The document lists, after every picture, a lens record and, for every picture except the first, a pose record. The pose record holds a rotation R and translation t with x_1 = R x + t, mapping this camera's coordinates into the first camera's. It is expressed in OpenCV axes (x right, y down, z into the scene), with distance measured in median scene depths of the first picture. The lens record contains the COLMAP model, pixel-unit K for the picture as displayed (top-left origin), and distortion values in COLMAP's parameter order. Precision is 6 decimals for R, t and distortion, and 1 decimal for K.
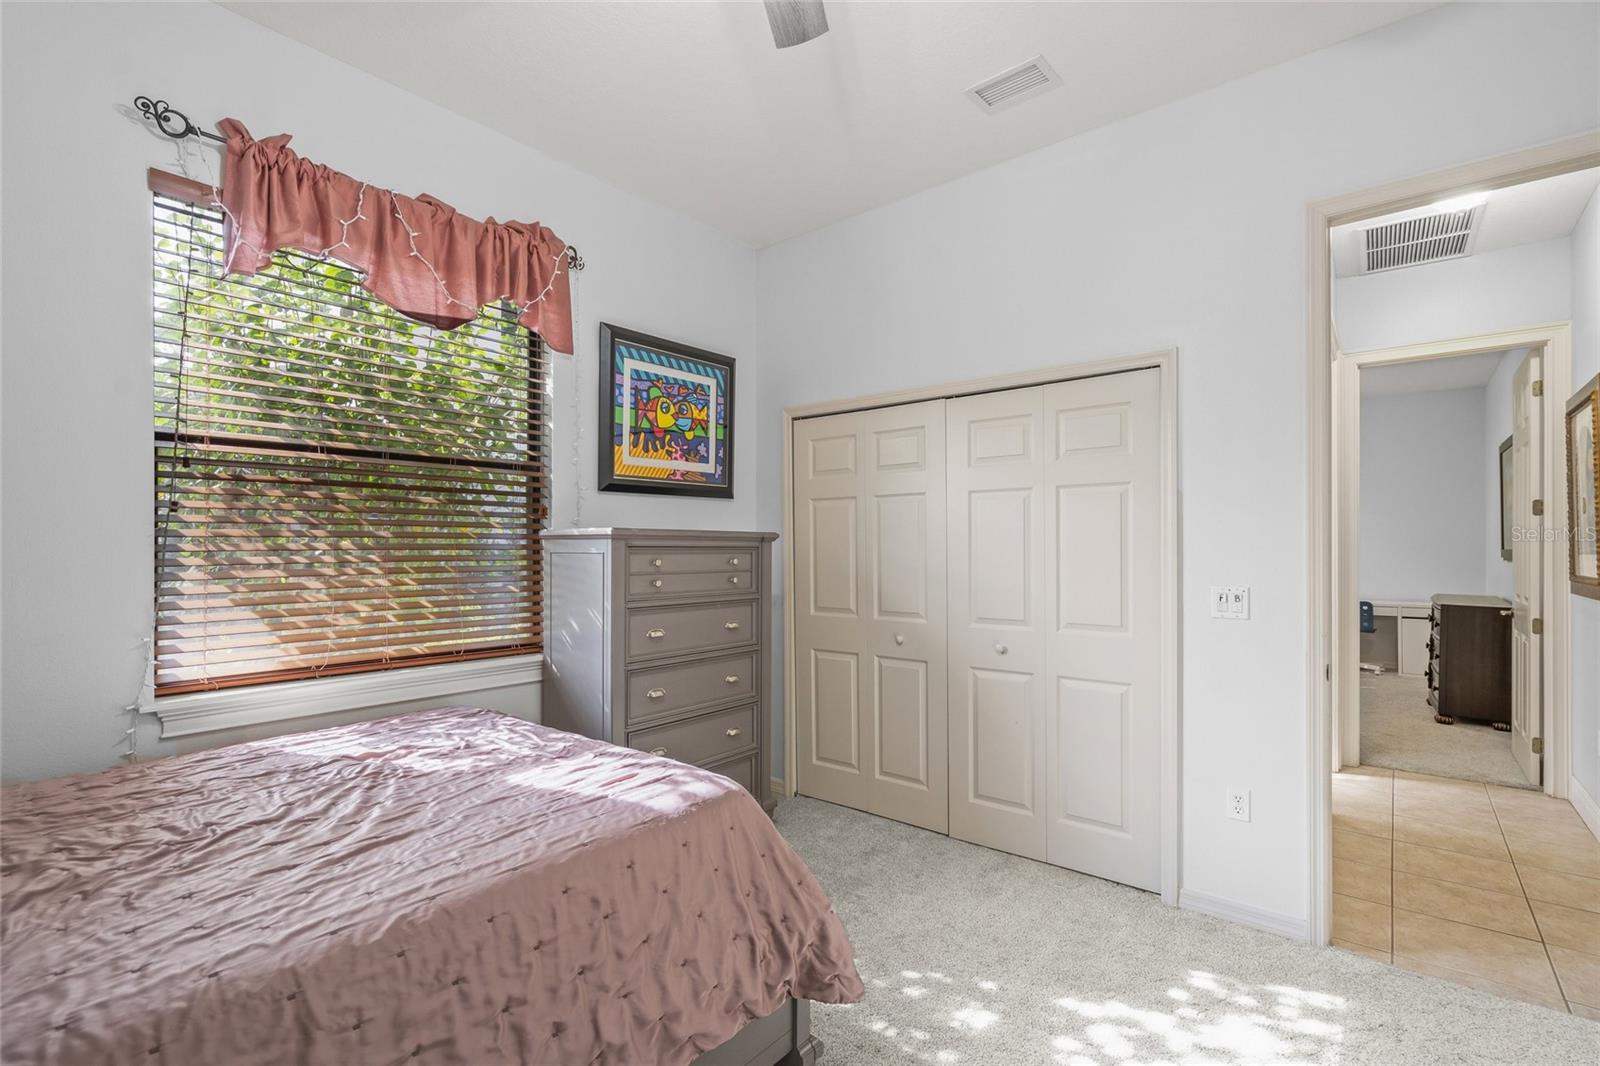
lens RADIAL K [[722.0, 0, 793.8], [0, 722.0, 538.5], [0, 0, 1]] dist [0.000552, 0.000148]
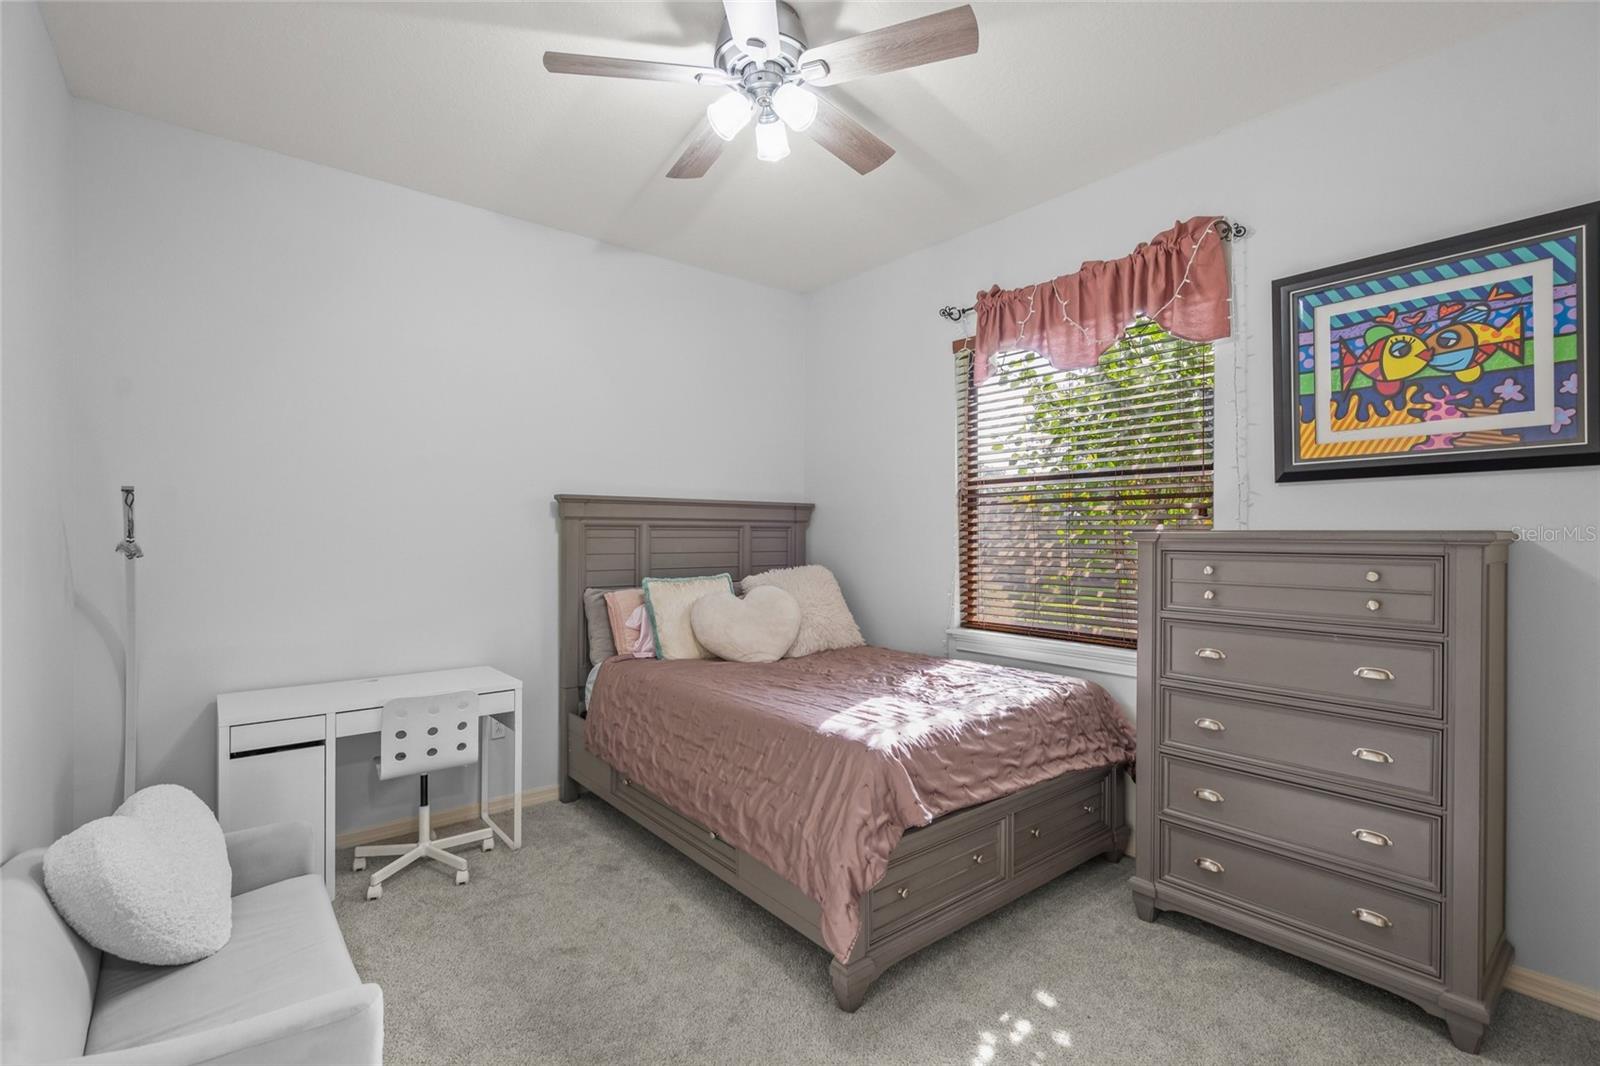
lens RADIAL K [[722.0, 0, 793.8], [0, 722.0, 538.5], [0, 0, 1]] dist [0.000552, 0.000148]
pose [[-0.189924, -0.001899, -0.981797, 0.616554], [0.002323, 0.999994, -0.002383, -0.000692], [0.981796, -0.002734, -0.189918, 0.574039]]
